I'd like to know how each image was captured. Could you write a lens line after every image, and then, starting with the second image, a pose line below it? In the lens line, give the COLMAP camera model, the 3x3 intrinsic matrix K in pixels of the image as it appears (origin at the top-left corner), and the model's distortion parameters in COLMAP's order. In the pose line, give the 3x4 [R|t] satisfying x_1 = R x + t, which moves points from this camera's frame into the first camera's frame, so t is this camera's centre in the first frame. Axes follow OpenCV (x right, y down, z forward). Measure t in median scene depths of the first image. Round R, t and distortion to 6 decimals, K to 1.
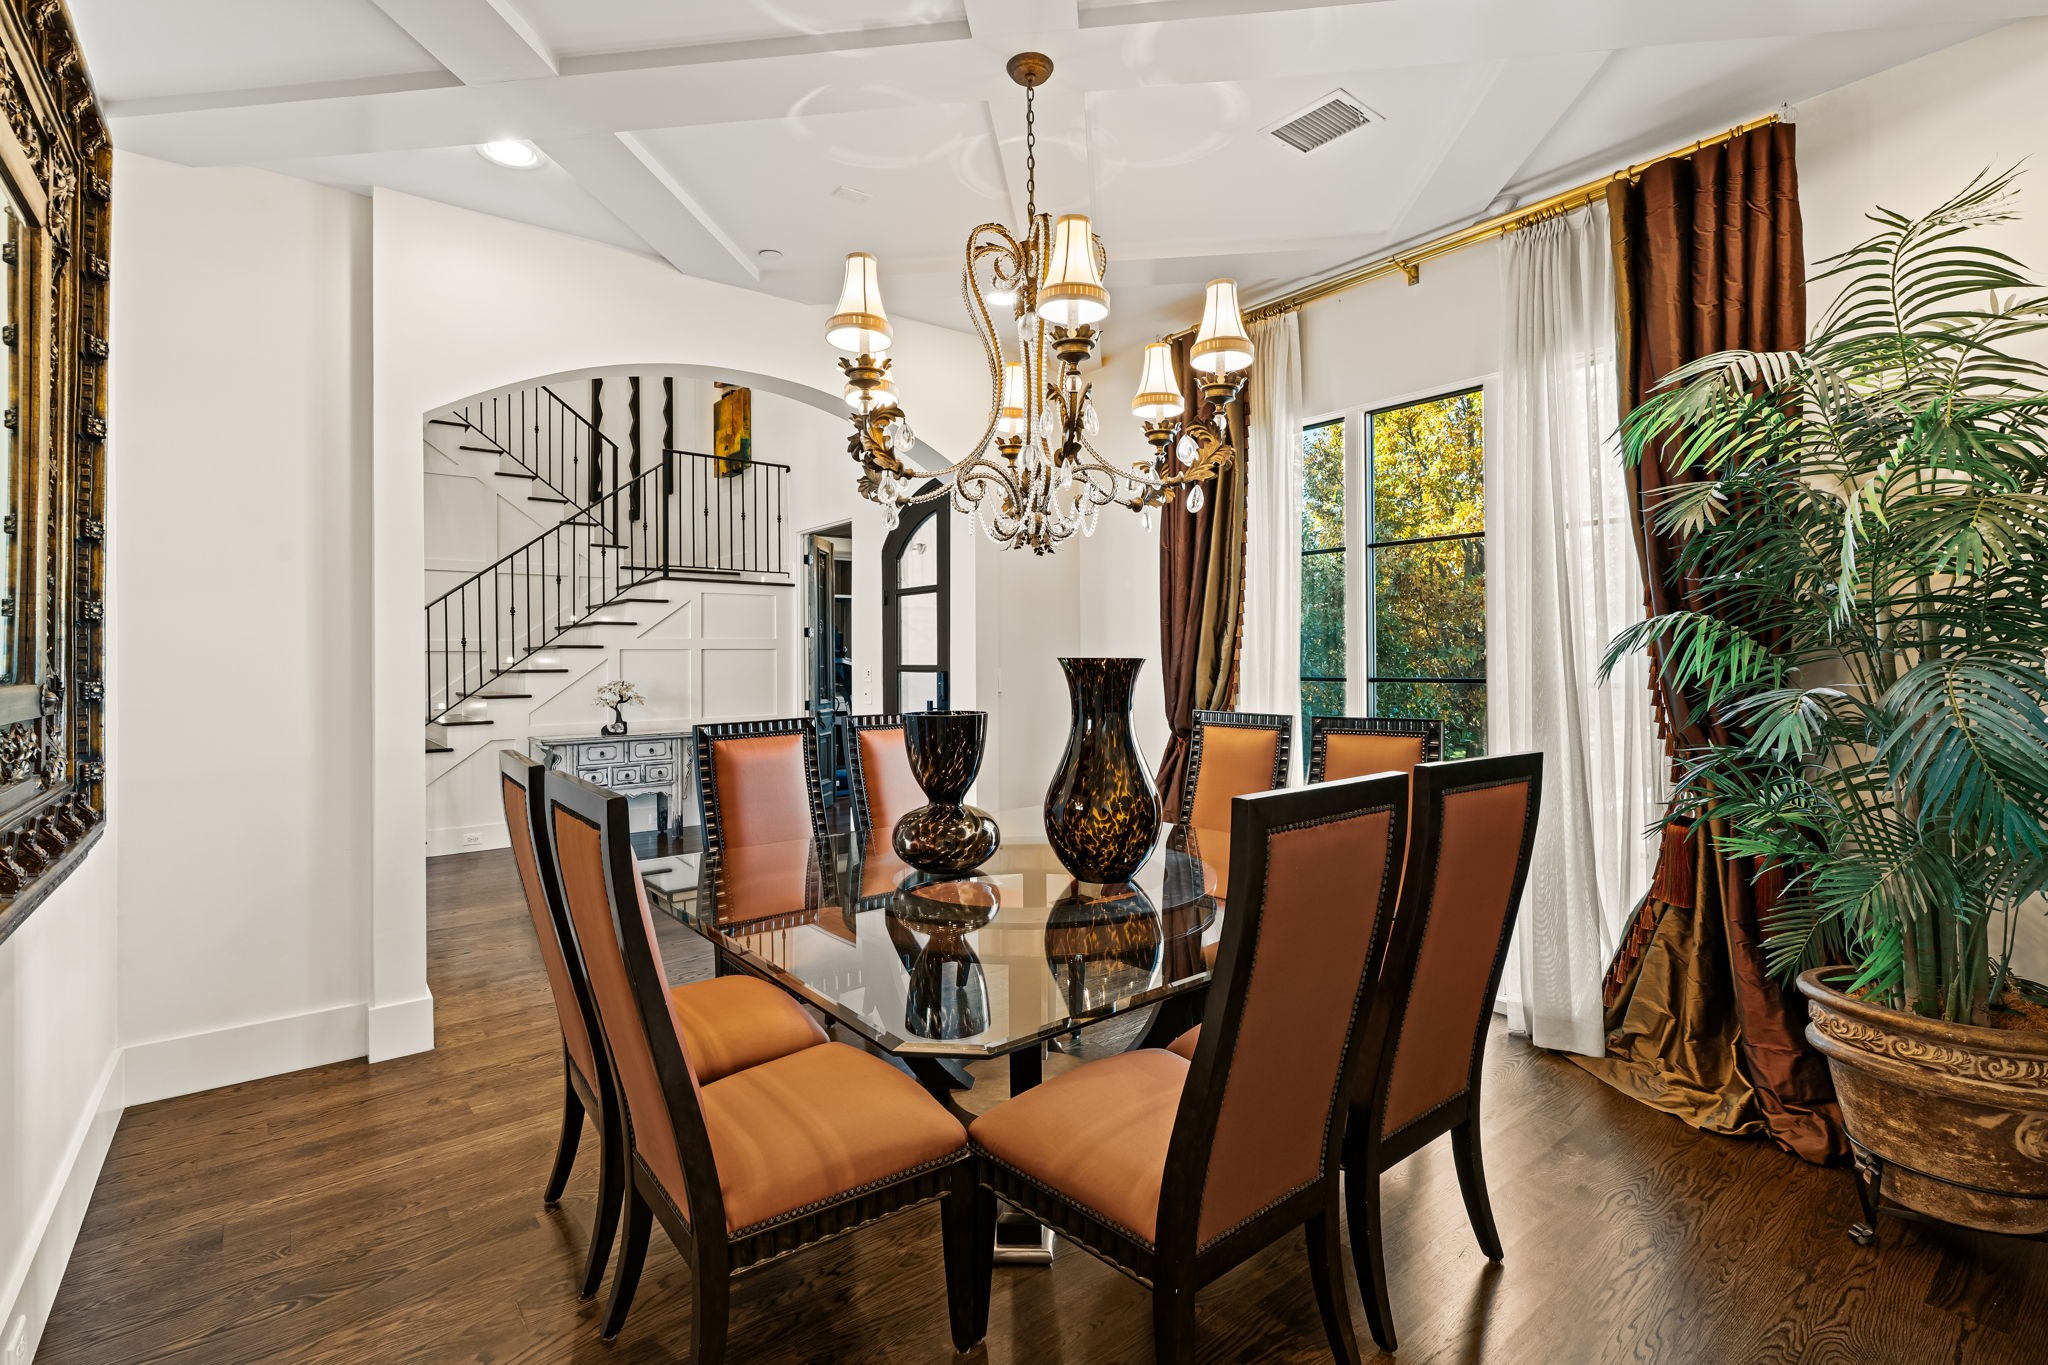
lens RADIAL K [[935.3, 0, 1027.8], [0, 935.3, 673.8], [0, 0, 1]] dist [0.001042, 0.000331]
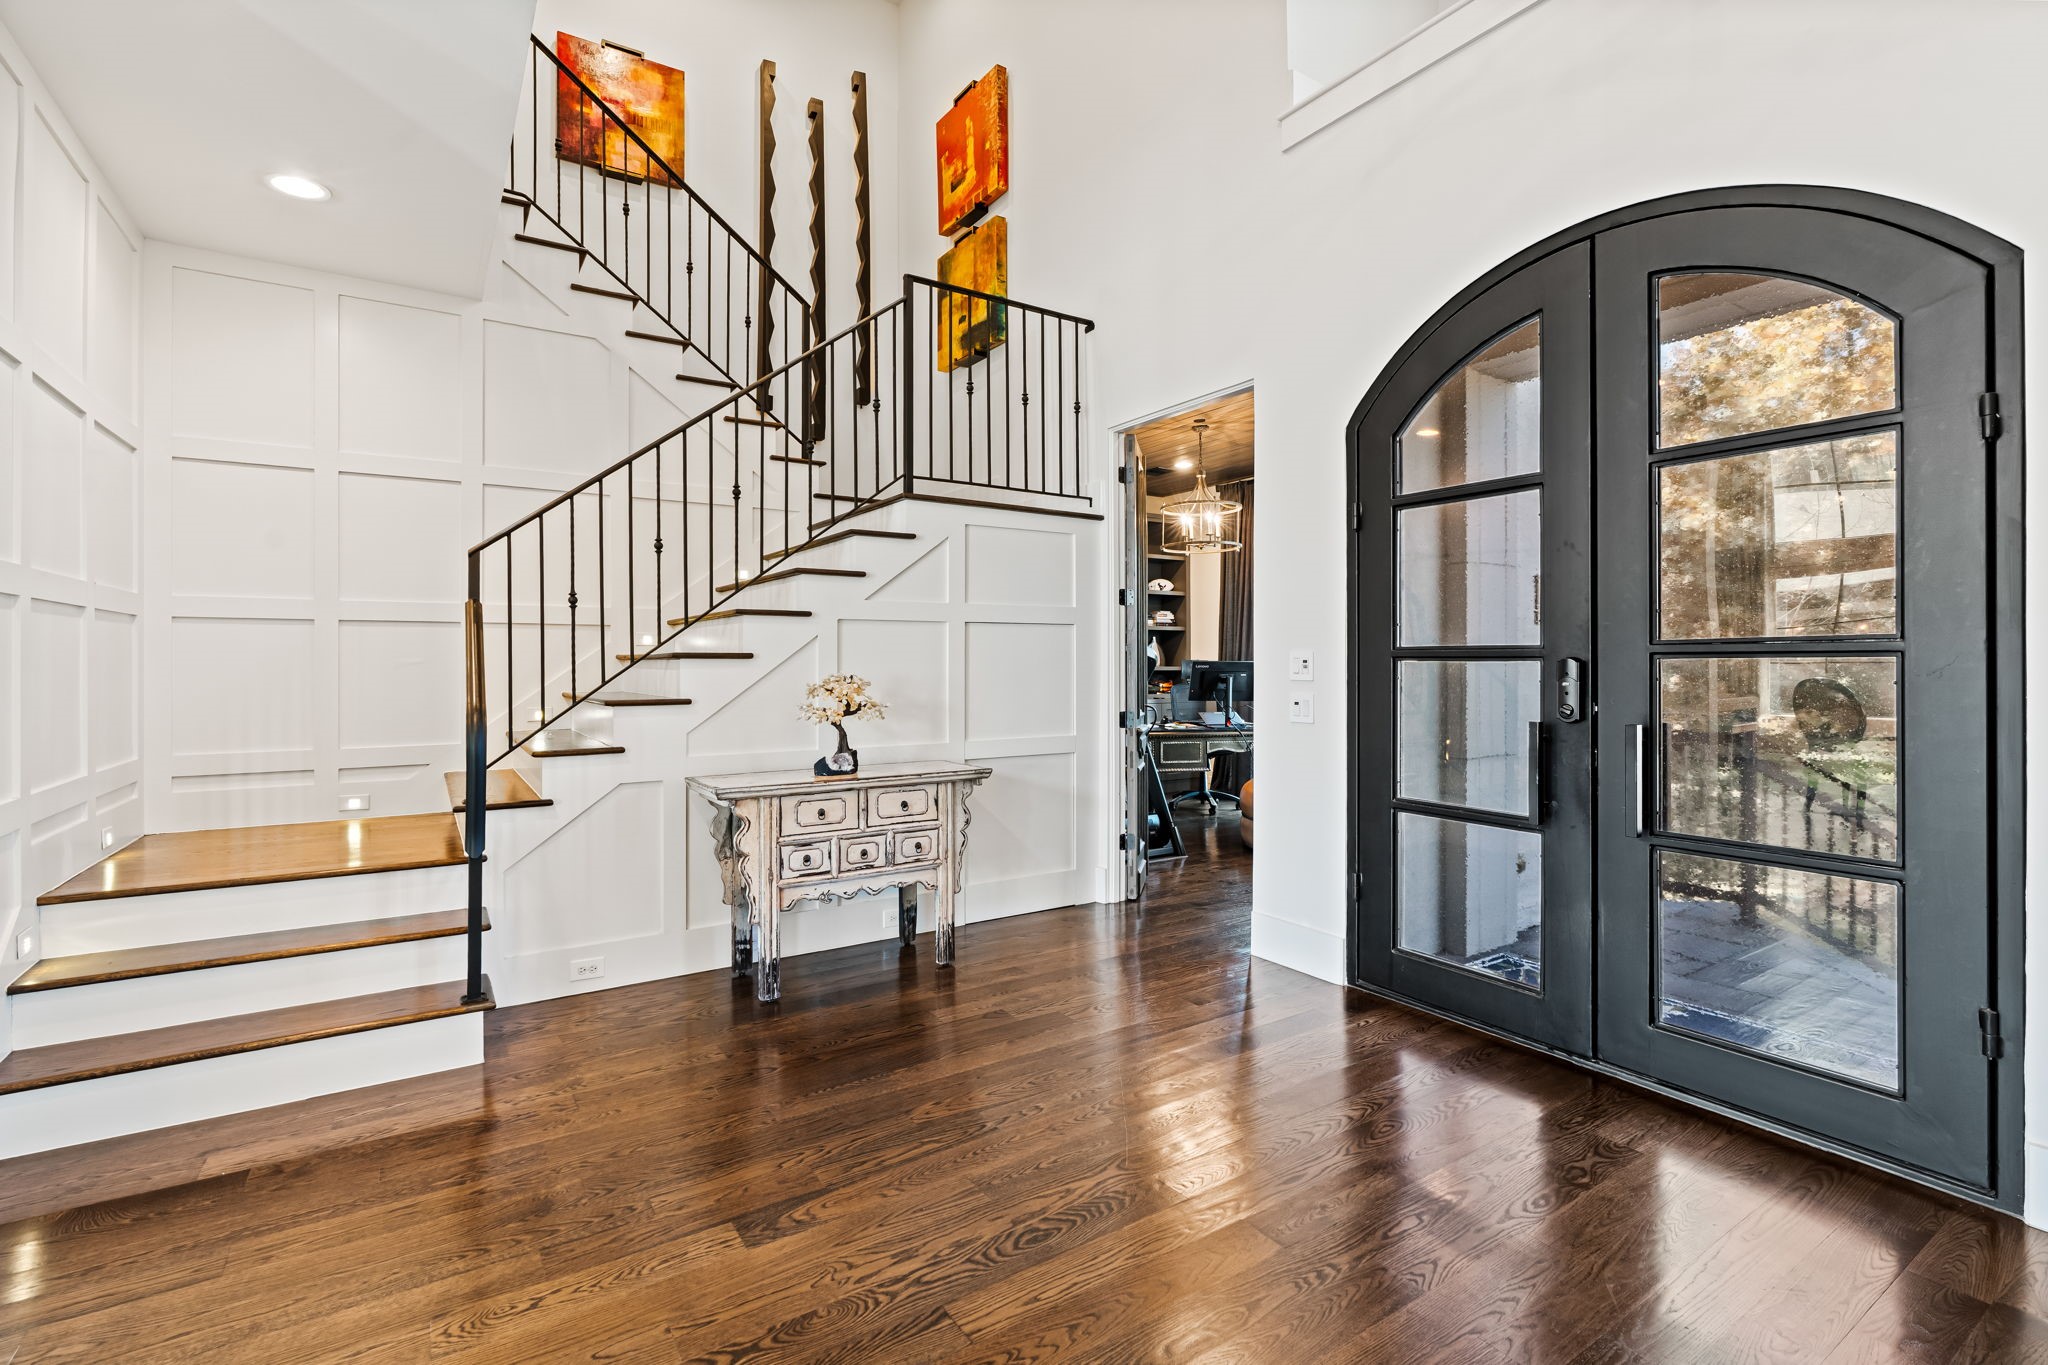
lens RADIAL K [[935.3, 0, 1022.9], [0, 935.3, 671.1], [0, 0, 1]] dist [0.001042, 0.000331]
pose [[0.995382, 0.001955, -0.095971, -0.263545], [-0.002935, 0.999945, -0.010074, 0.009907], [0.095946, 0.010309, 0.995333, 0.439199]]
